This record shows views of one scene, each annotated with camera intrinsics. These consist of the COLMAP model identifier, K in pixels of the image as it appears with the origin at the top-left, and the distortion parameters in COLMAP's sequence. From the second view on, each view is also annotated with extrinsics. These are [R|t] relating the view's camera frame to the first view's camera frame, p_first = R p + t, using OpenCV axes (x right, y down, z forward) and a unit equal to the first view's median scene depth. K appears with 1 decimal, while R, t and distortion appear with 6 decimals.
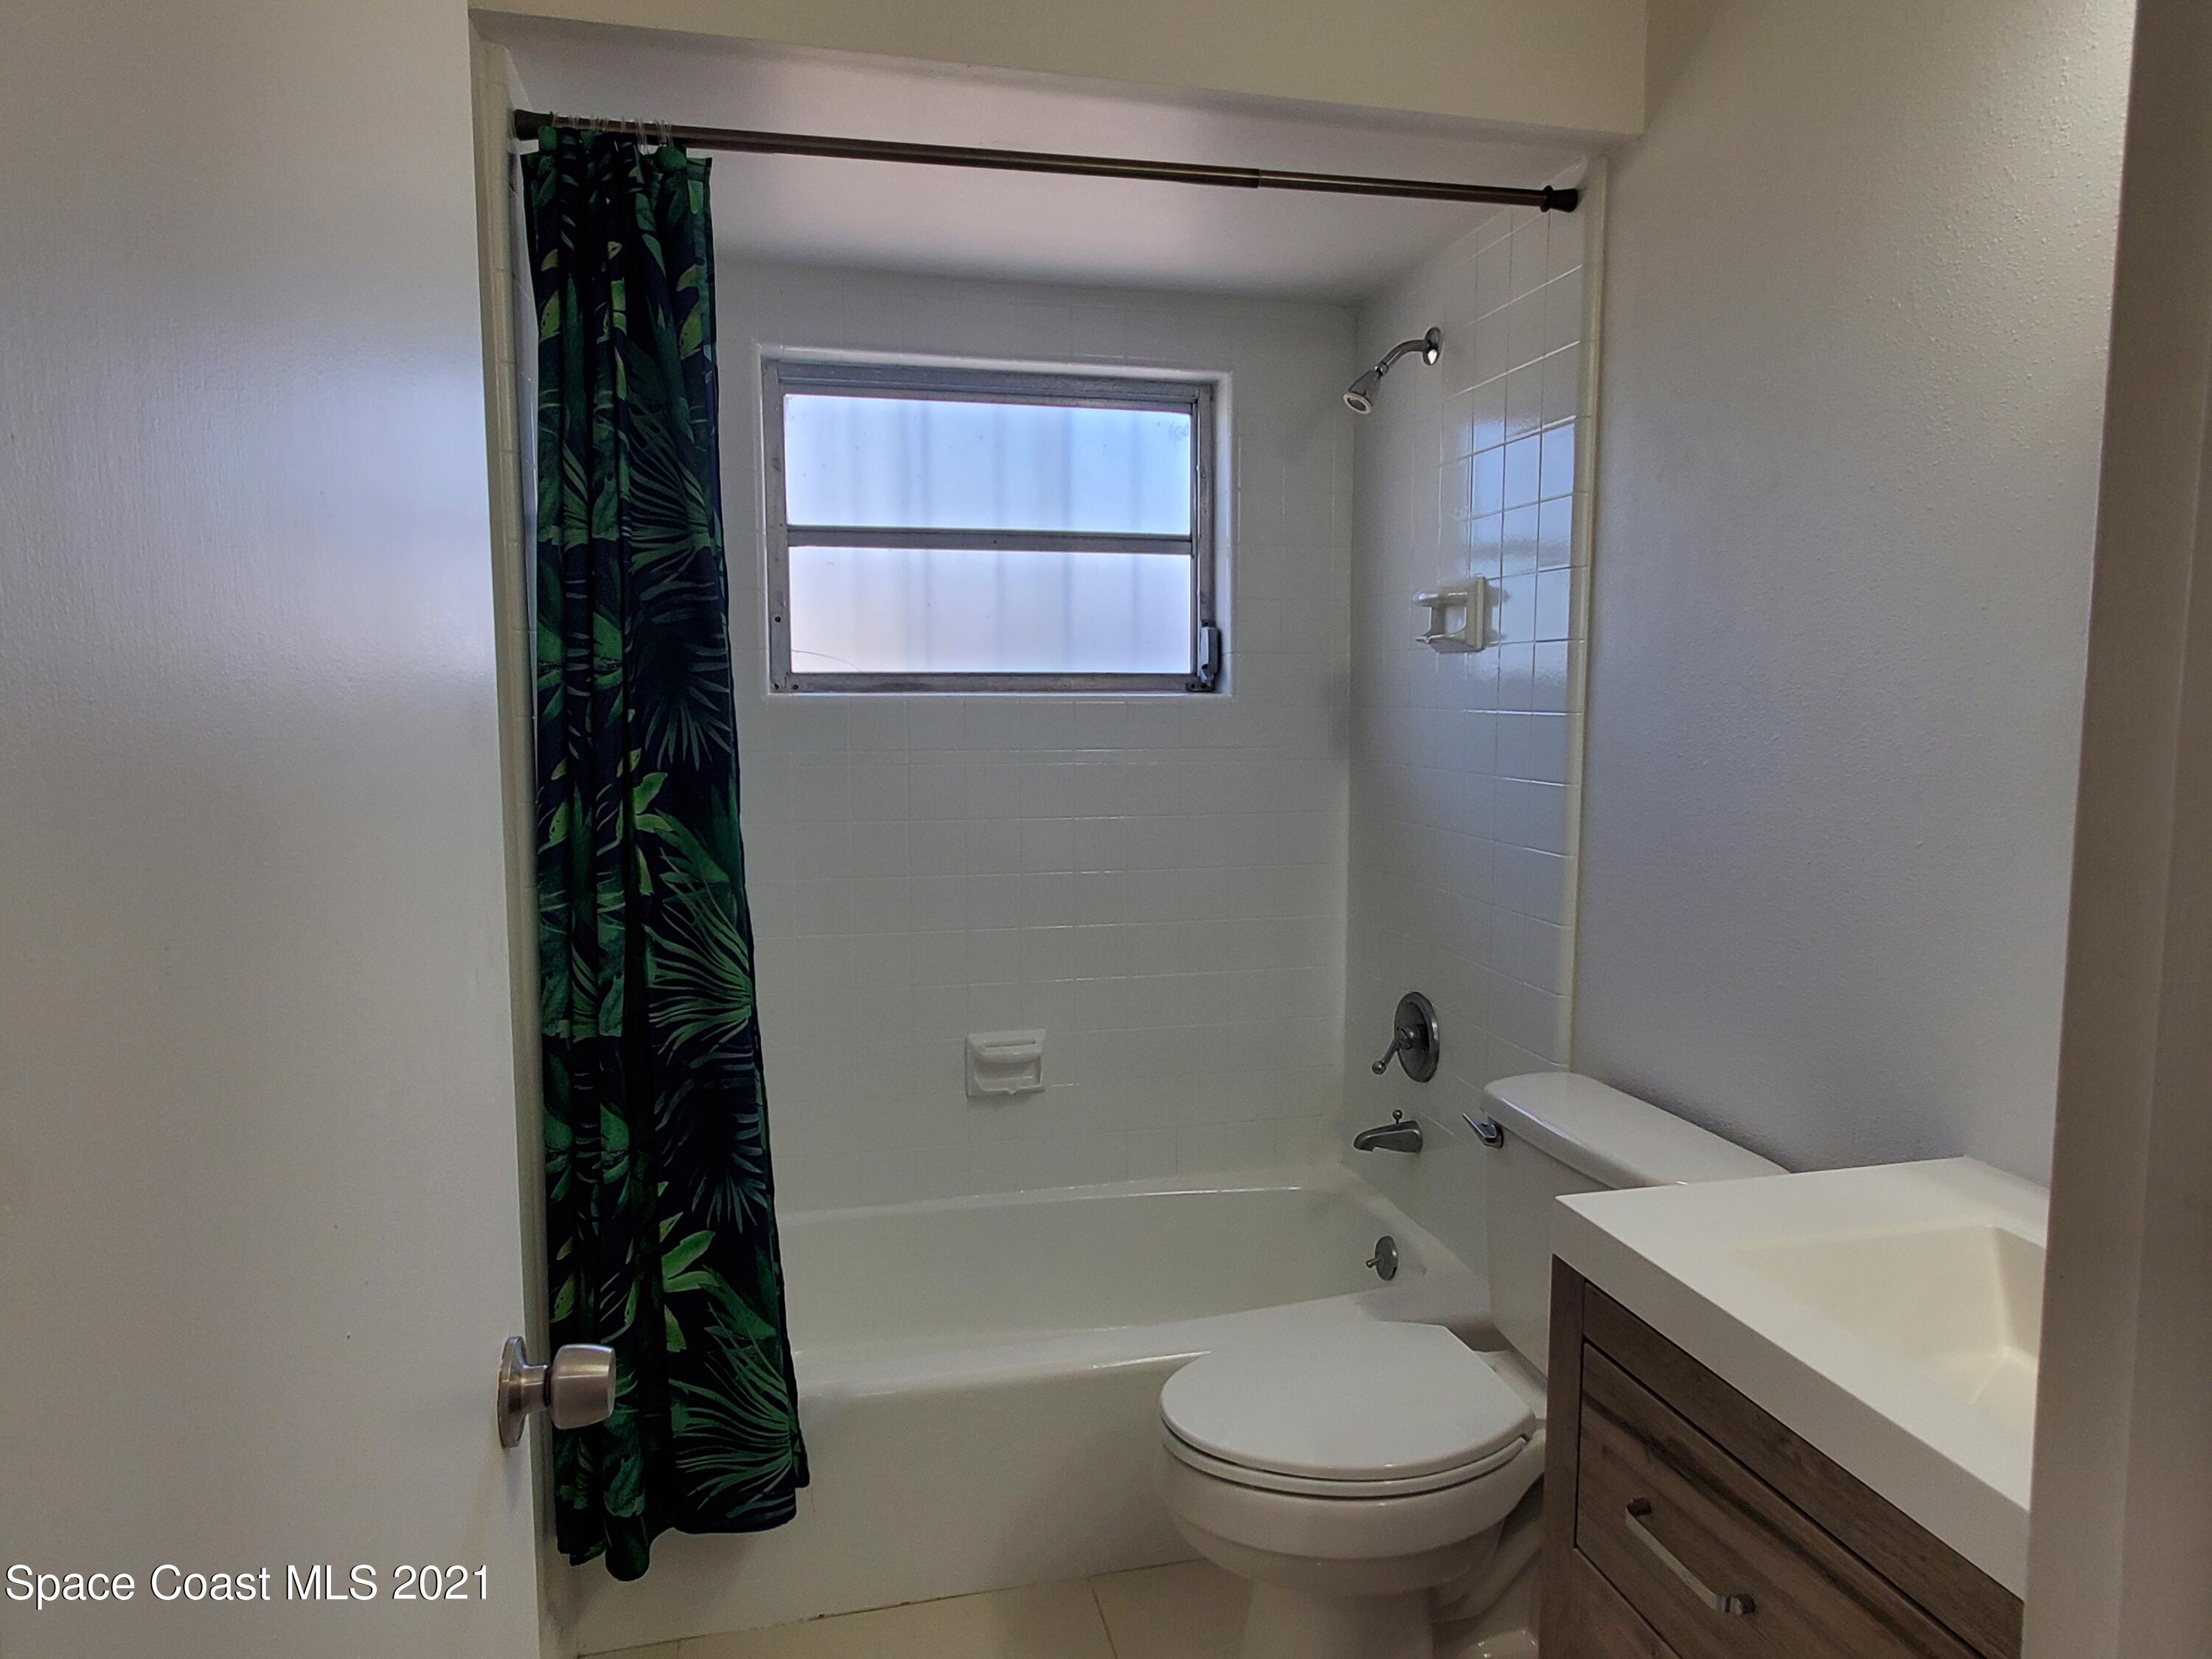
lens RADIAL K [[1360.8, 0, 1107.2], [0, 1360.8, 842.5], [0, 0, 1]] dist [0.004664, 0.001996]
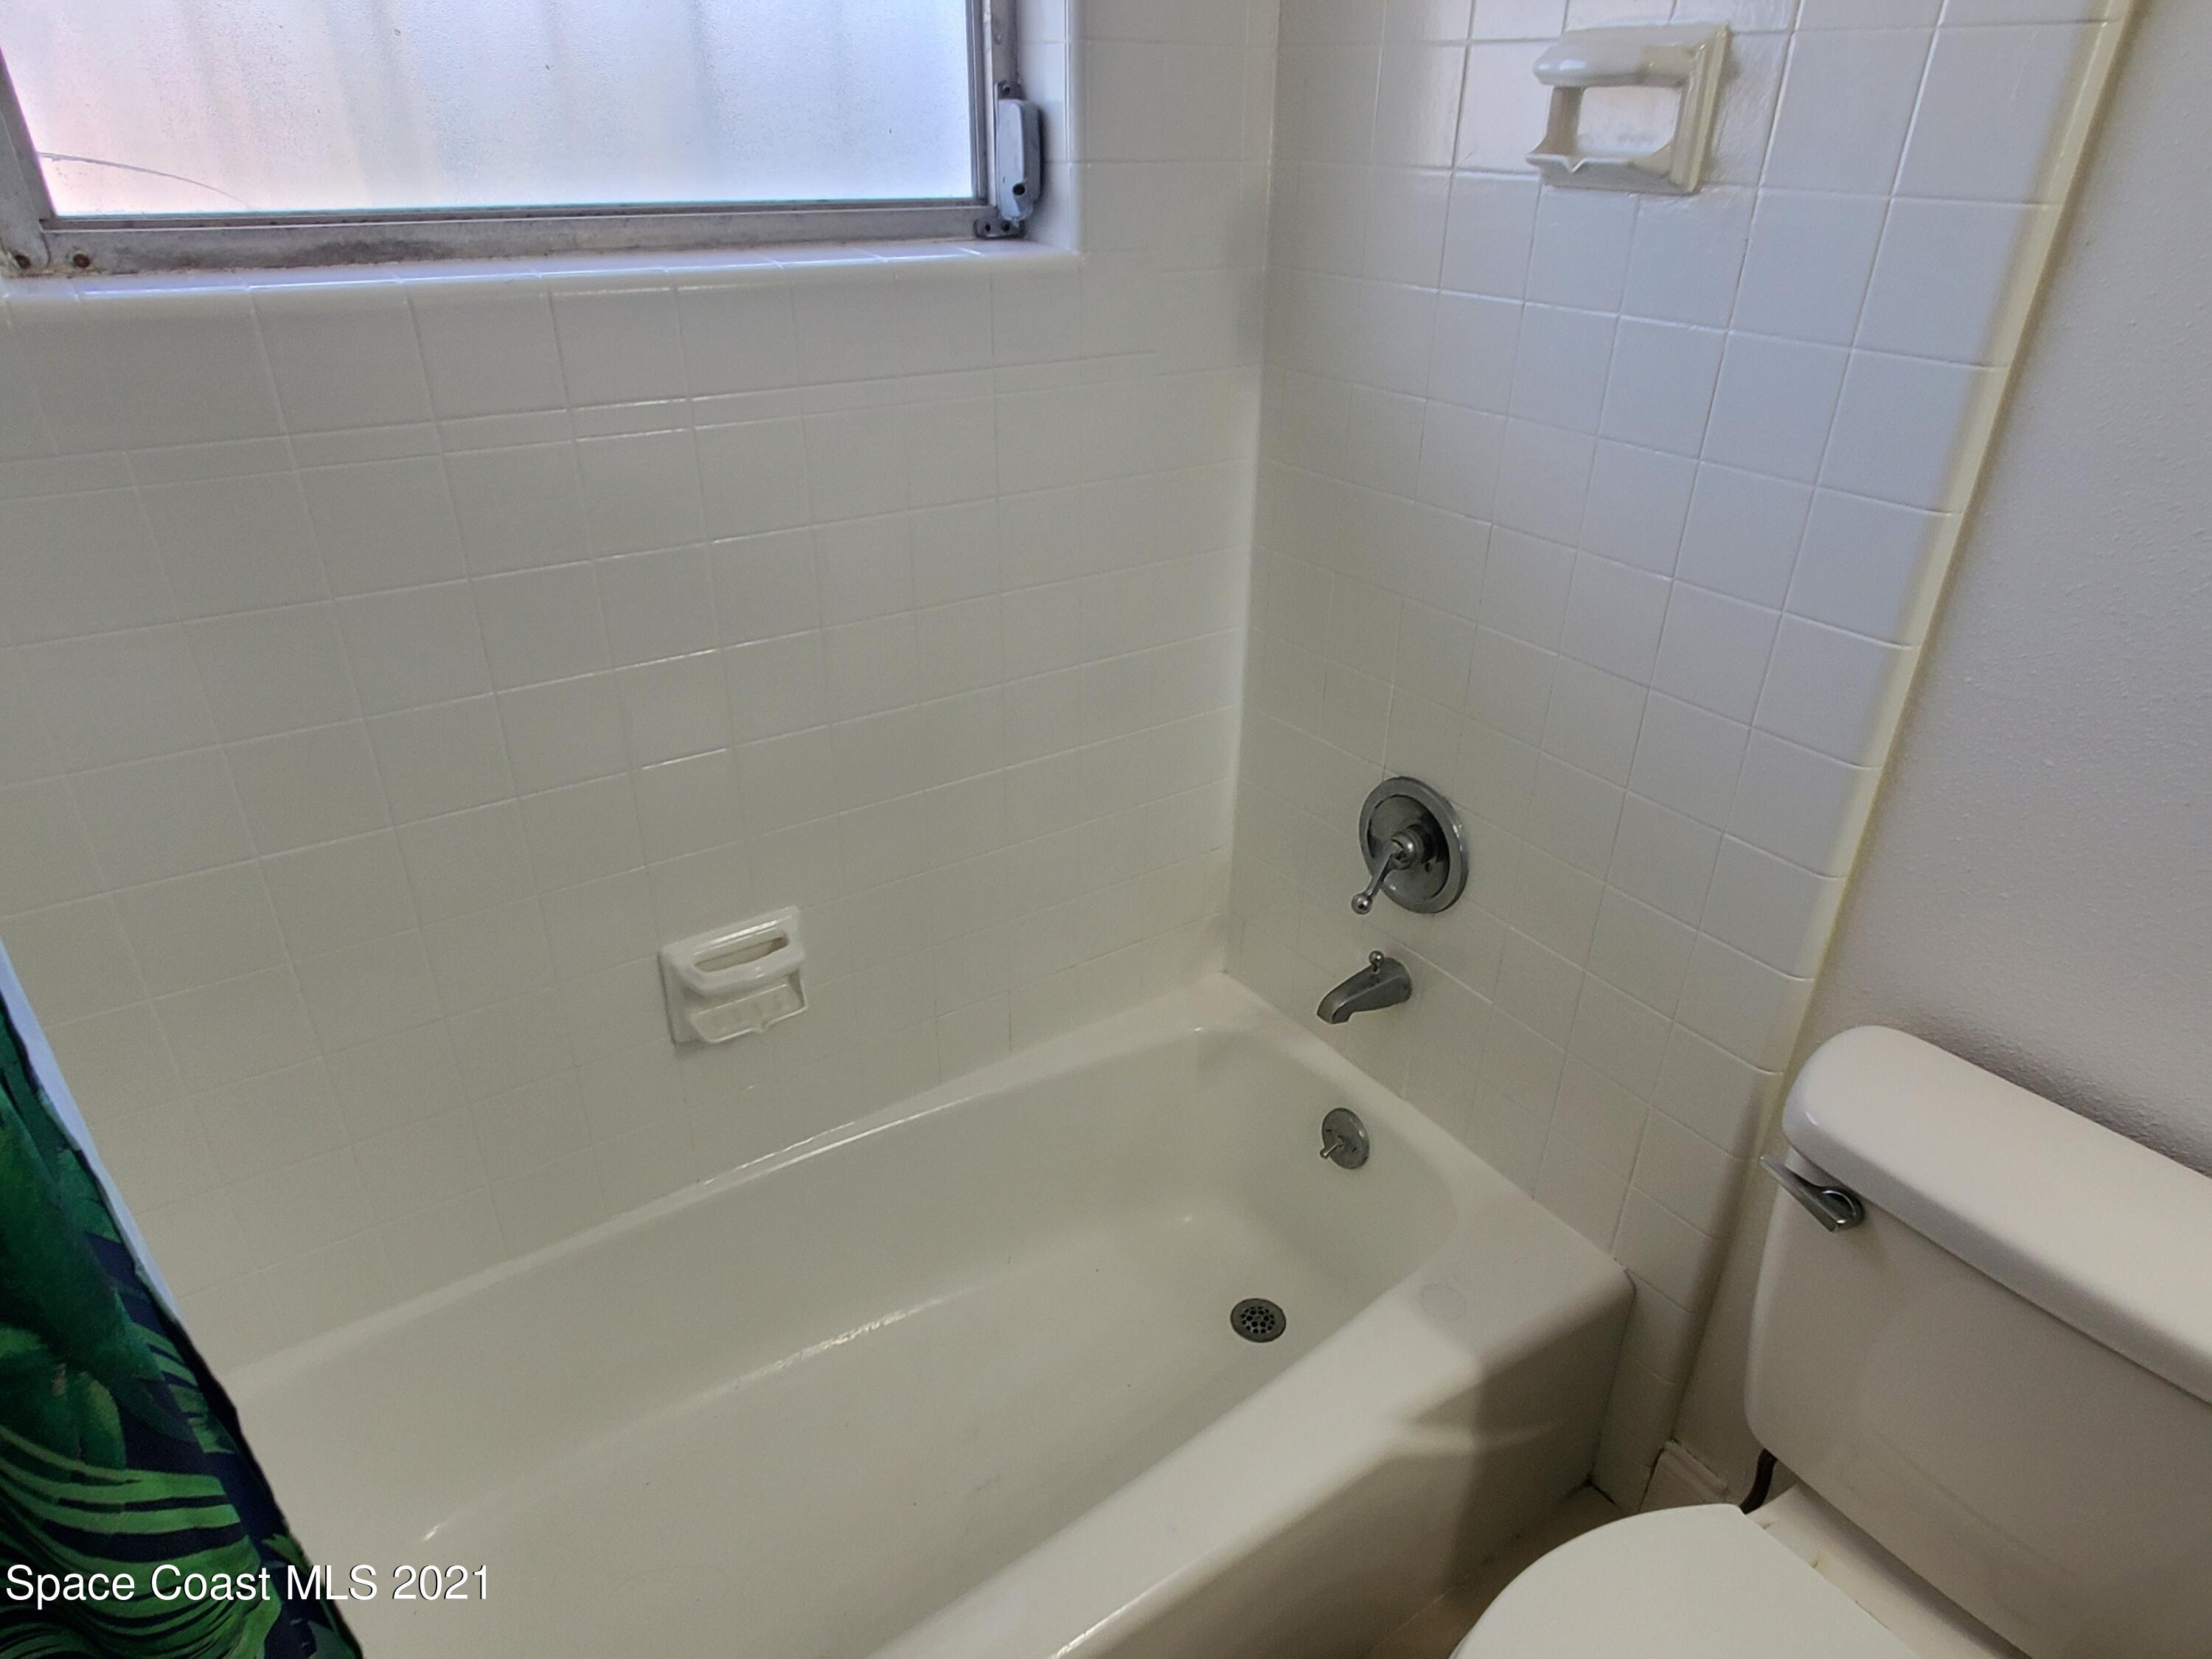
lens RADIAL K [[1360.8, 0, 1107.2], [0, 1360.8, 842.5], [0, 0, 1]] dist [0.004664, 0.001996]
pose [[0.925674, -0.167103, 0.339418, -0.113043], [0.025992, 0.923137, 0.383593, -0.100066], [-0.377428, -0.346259, 0.858867, 0.475181]]
